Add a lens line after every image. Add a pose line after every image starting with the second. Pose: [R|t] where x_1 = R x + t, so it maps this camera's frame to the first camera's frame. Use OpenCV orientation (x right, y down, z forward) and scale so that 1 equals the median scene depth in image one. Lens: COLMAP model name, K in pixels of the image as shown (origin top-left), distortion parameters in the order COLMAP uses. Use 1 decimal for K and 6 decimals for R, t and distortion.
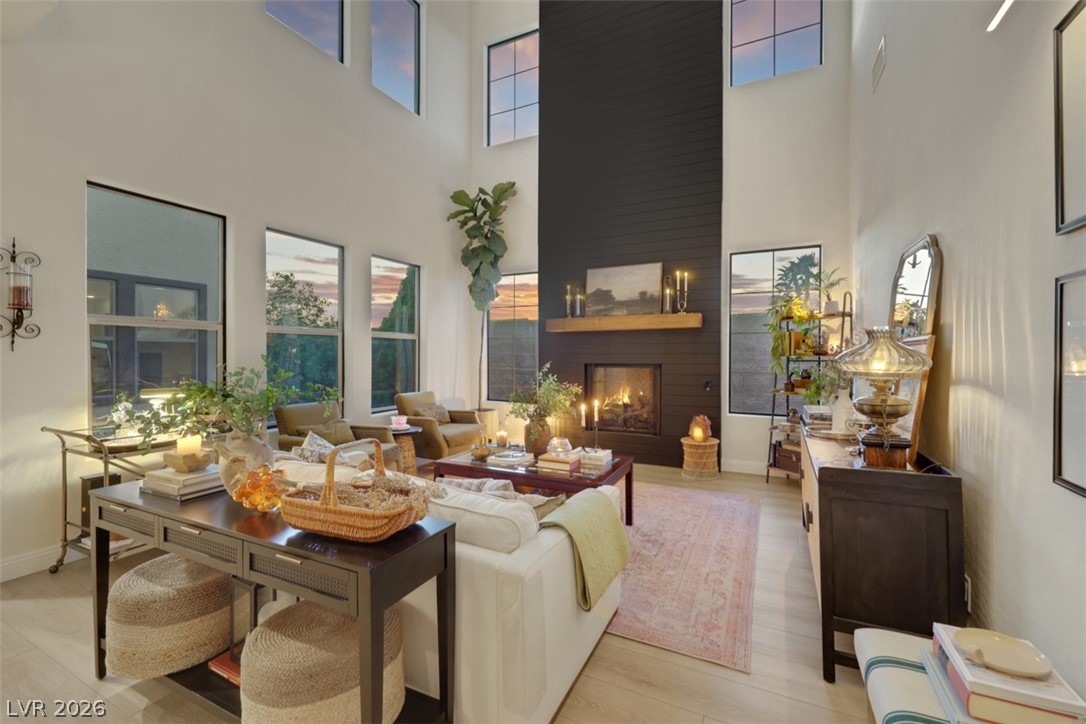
lens RADIAL K [[455.6, 0, 541.7], [0, 455.6, 357.8], [0, 0, 1]] dist [-0.001116, 0.000989]
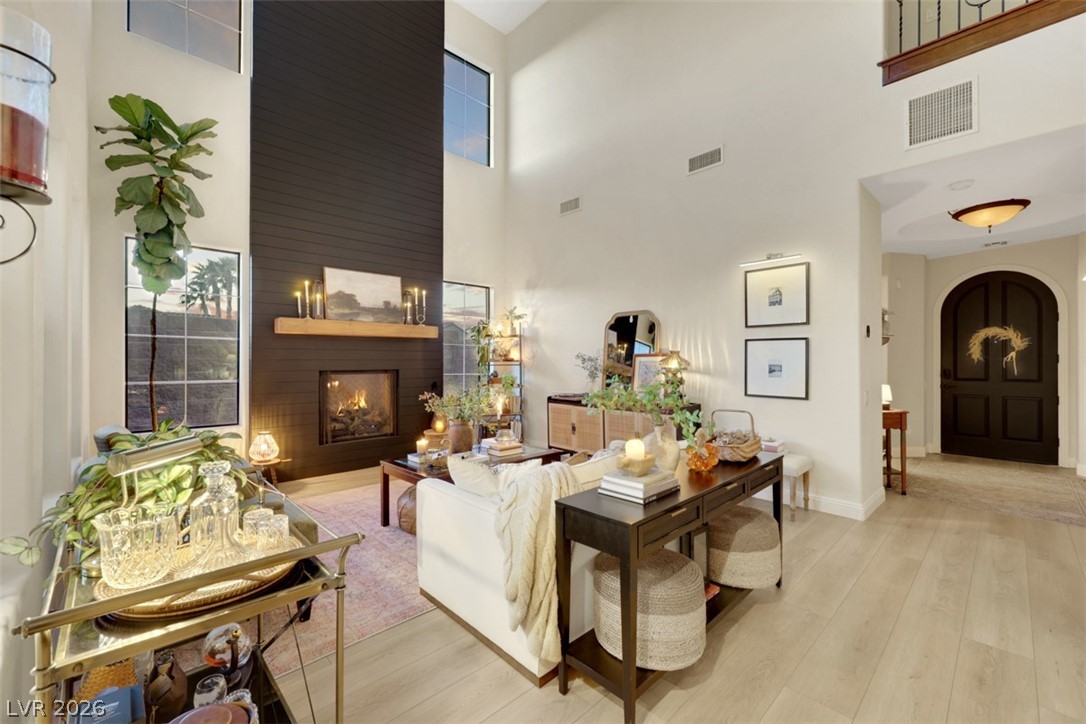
lens RADIAL K [[455.6, 0, 537.9], [0, 455.6, 358.9], [0, 0, 1]] dist [-0.001116, 0.000989]
pose [[0.331679, 0.002677, 0.943388, -0.644878], [0.006111, 0.999969, -0.004986, -0.003636], [-0.943372, 0.007419, 0.331653, 0.307407]]
